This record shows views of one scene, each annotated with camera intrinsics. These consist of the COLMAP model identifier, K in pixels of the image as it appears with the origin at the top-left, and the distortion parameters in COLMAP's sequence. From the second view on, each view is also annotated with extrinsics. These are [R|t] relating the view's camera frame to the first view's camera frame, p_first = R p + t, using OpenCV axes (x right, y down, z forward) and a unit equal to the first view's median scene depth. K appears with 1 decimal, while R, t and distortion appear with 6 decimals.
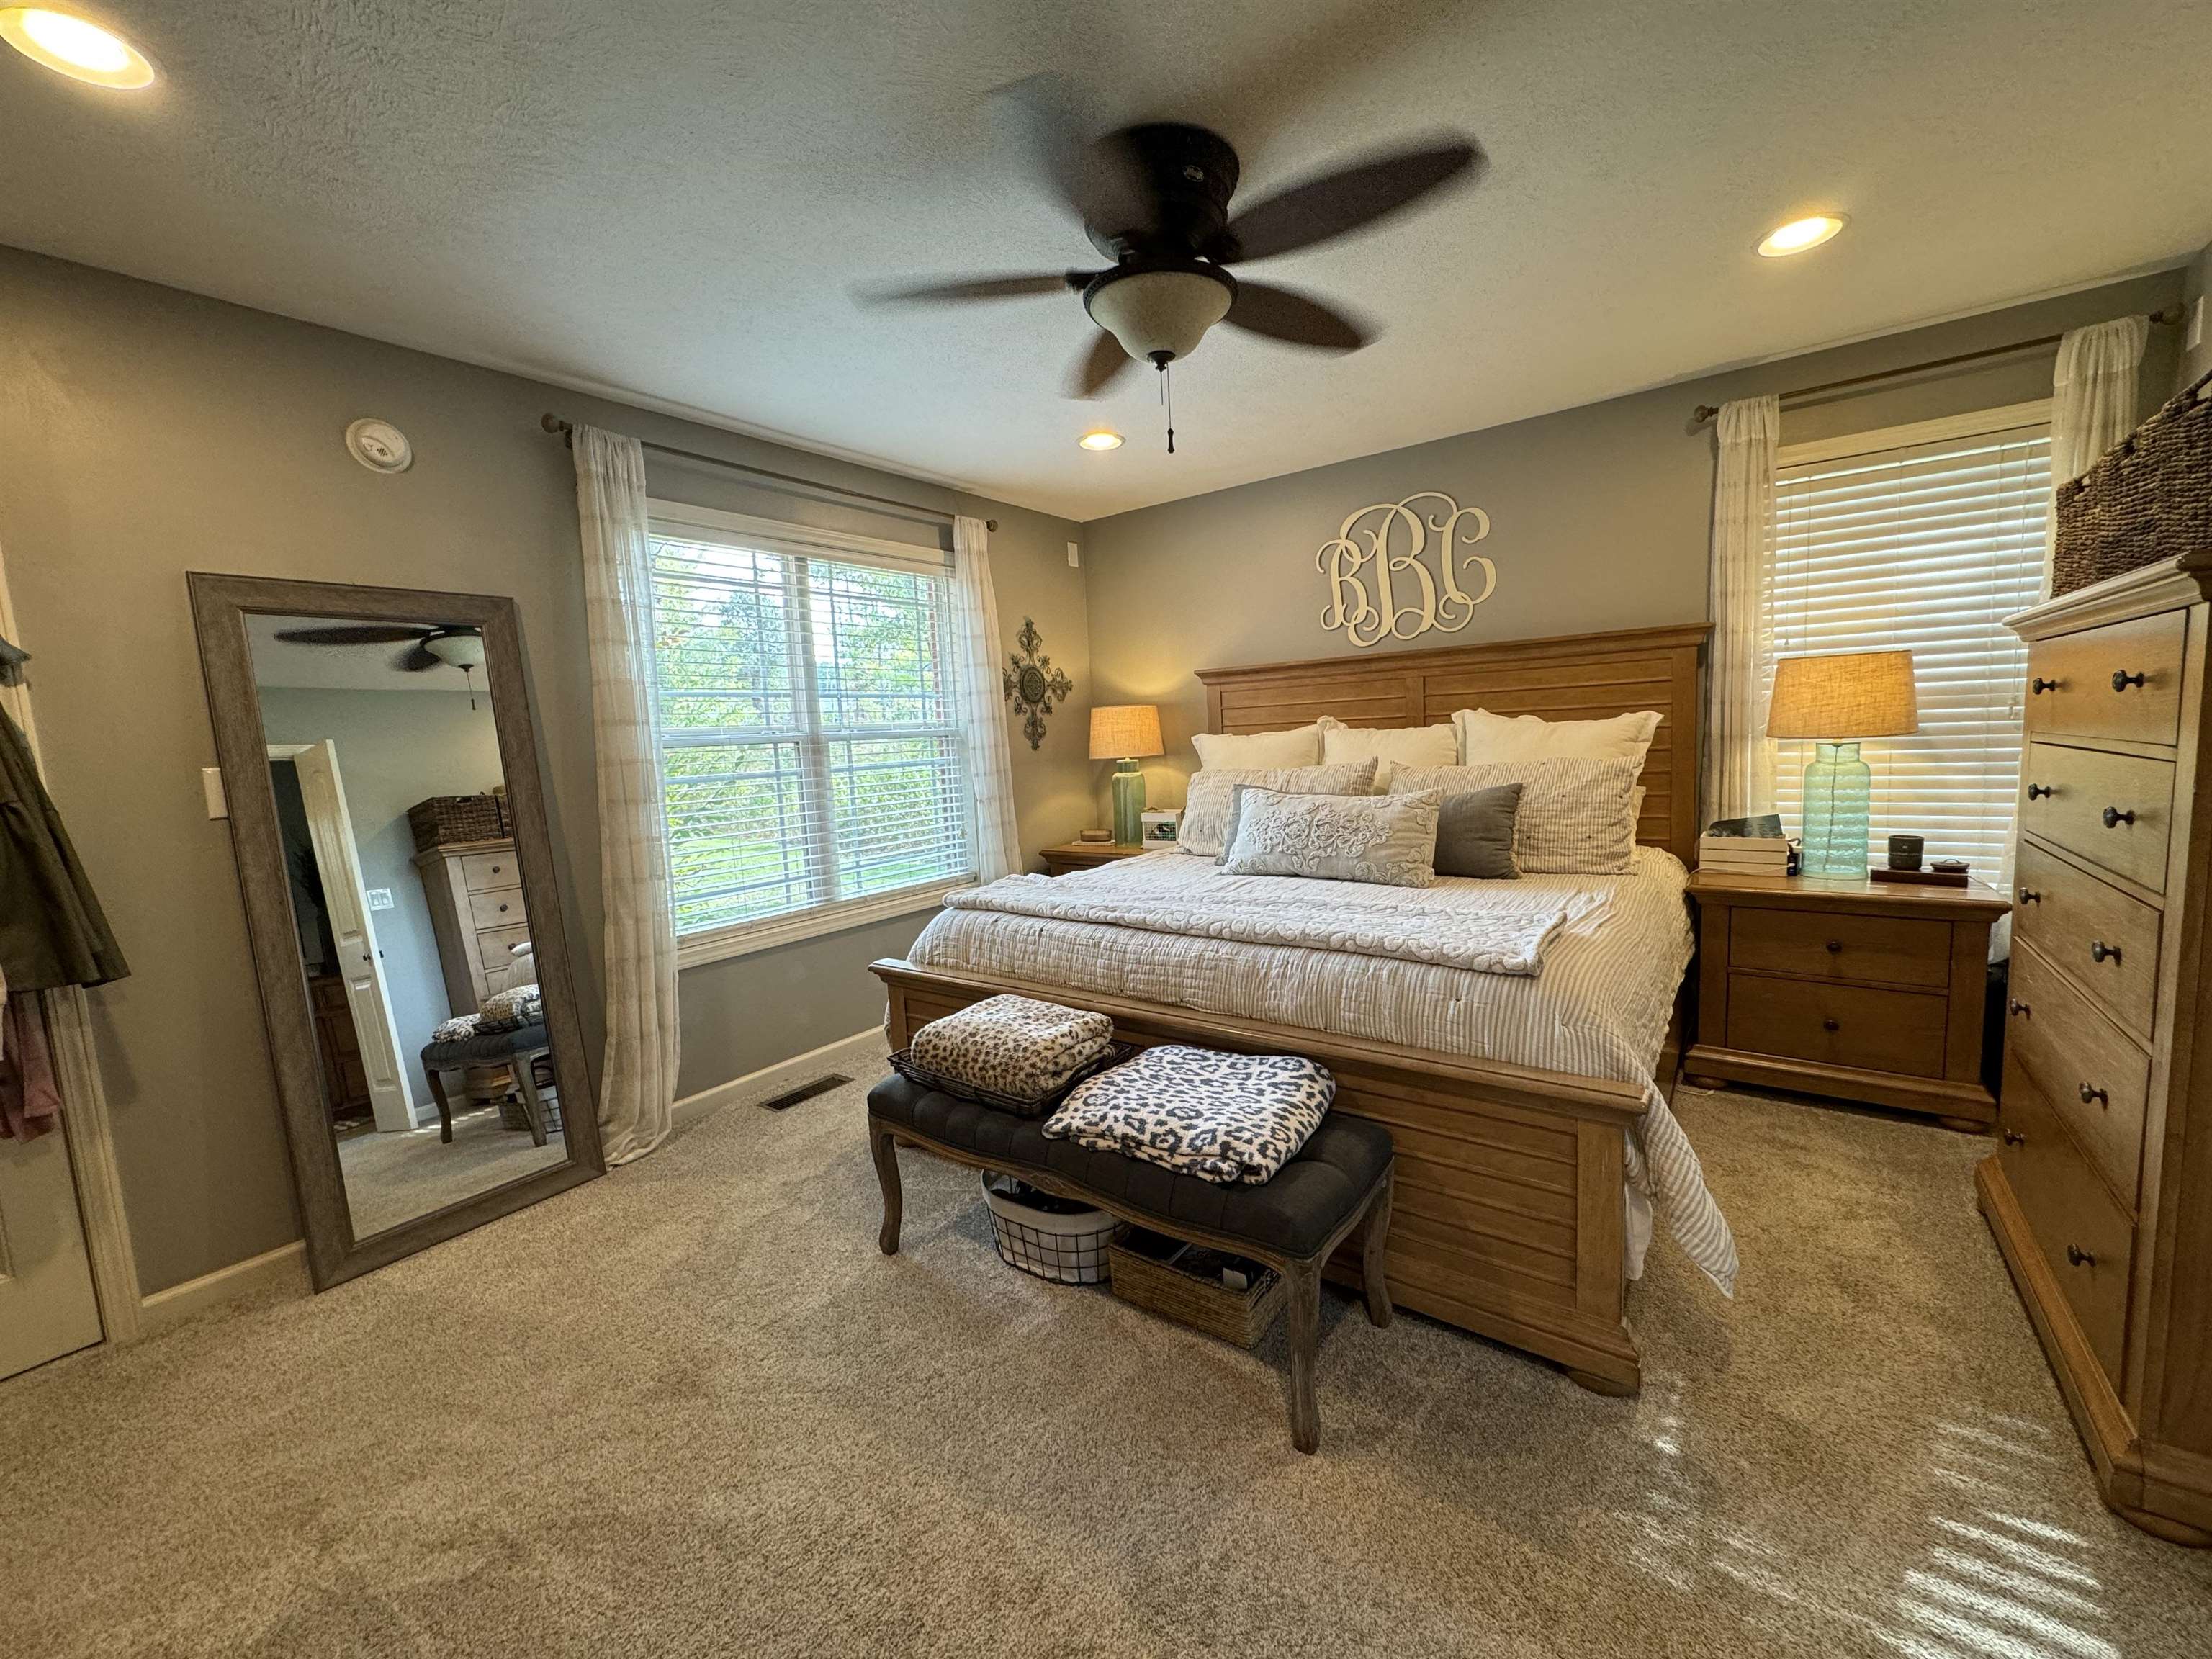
lens RADIAL K [[878.0, 0, 1107.3], [0, 878.0, 830.5], [0, 0, 1]] dist [0.001074, 0.000071]
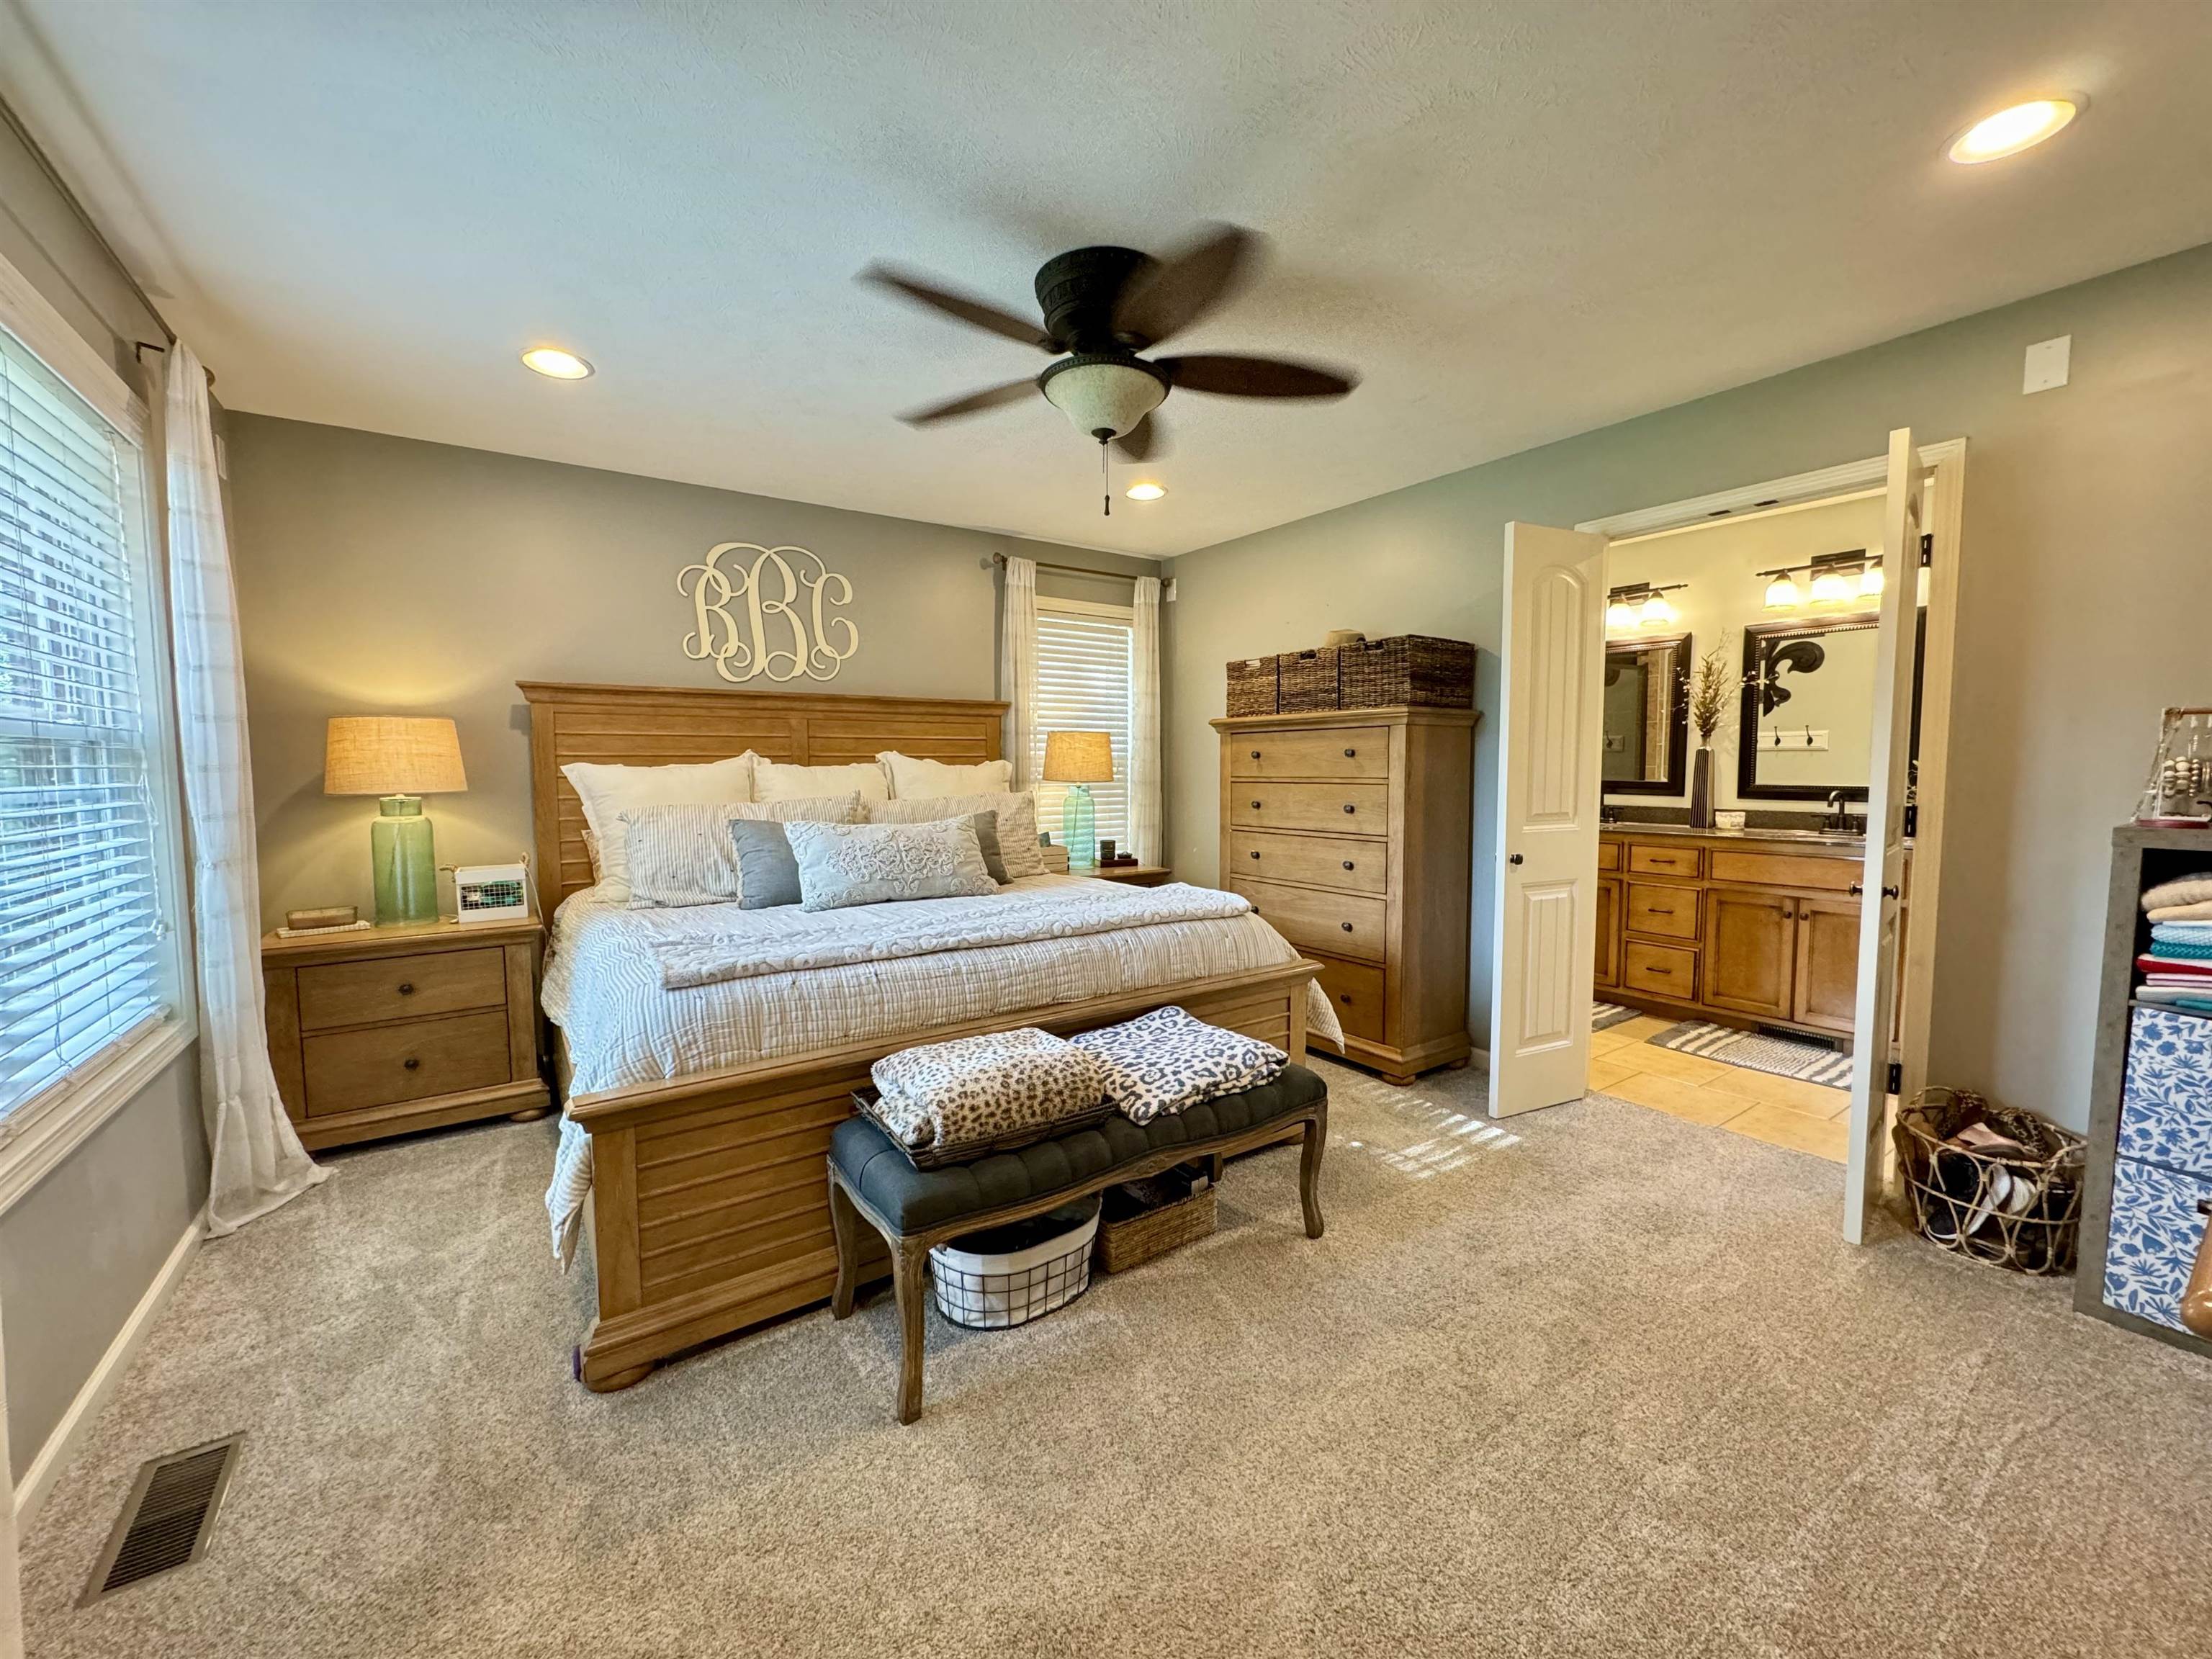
lens RADIAL K [[878.0, 0, 1105.5], [0, 878.0, 829.1], [0, 0, 1]] dist [0.001074, 0.000071]
pose [[0.324416, -0.022135, 0.945655, -0.916986], [0.092163, 0.995709, -0.008311, -0.000716], [-0.941414, 0.089851, 0.325065, 0.568104]]
